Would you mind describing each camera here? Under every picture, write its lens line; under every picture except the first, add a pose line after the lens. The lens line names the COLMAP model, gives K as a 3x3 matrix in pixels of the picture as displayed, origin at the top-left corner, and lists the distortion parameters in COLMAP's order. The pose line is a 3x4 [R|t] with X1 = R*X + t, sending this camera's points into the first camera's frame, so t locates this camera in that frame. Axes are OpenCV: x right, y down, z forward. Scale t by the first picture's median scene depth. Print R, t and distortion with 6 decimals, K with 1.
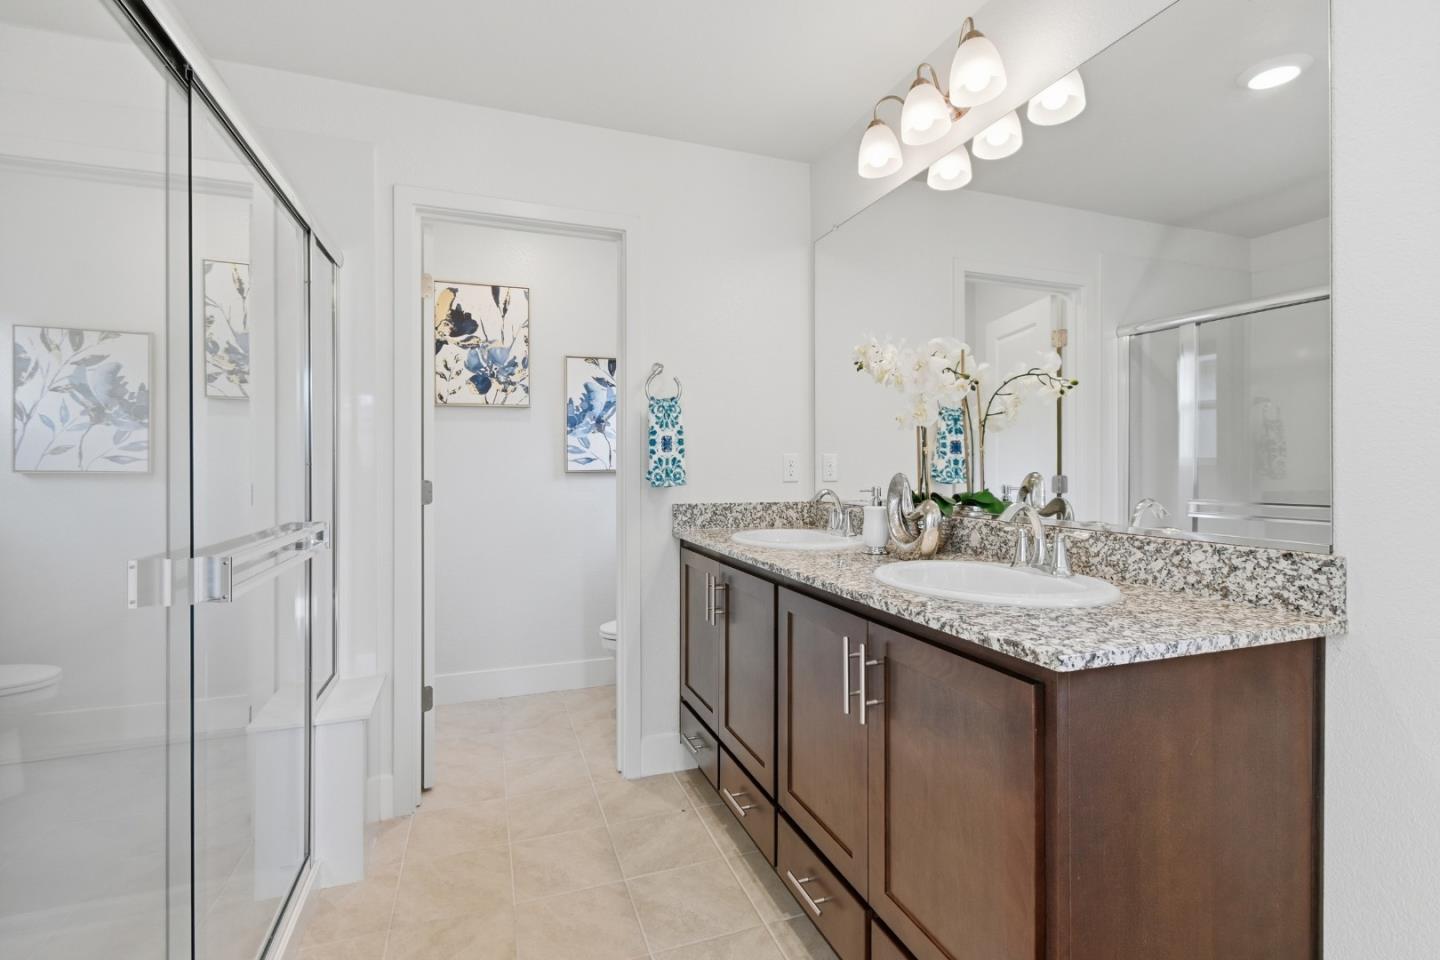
lens RADIAL K [[661.6, 0, 720.2], [0, 661.6, 467.1], [0, 0, 1]] dist [0.005108, -0.001613]
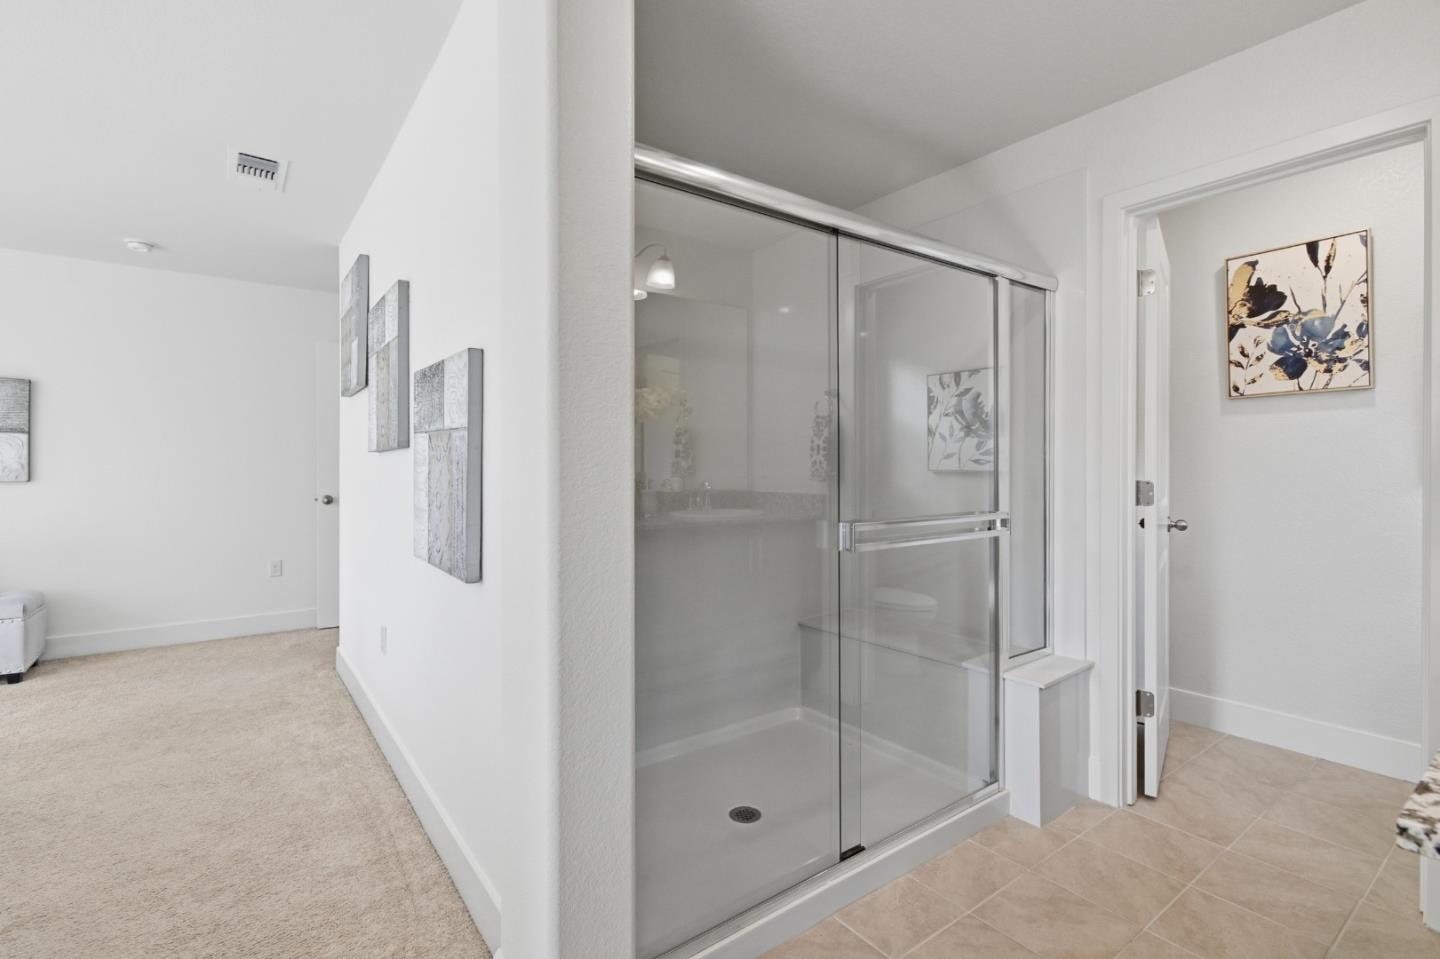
lens RADIAL K [[661.6, 0, 718.7], [0, 661.6, 474.3], [0, 0, 1]] dist [0.005108, -0.001613]
pose [[0.281483, 0.010710, -0.959506, 0.235464], [-0.001765, 0.999942, 0.010643, 0.000369], [0.959565, -0.001302, 0.281485, 0.085684]]
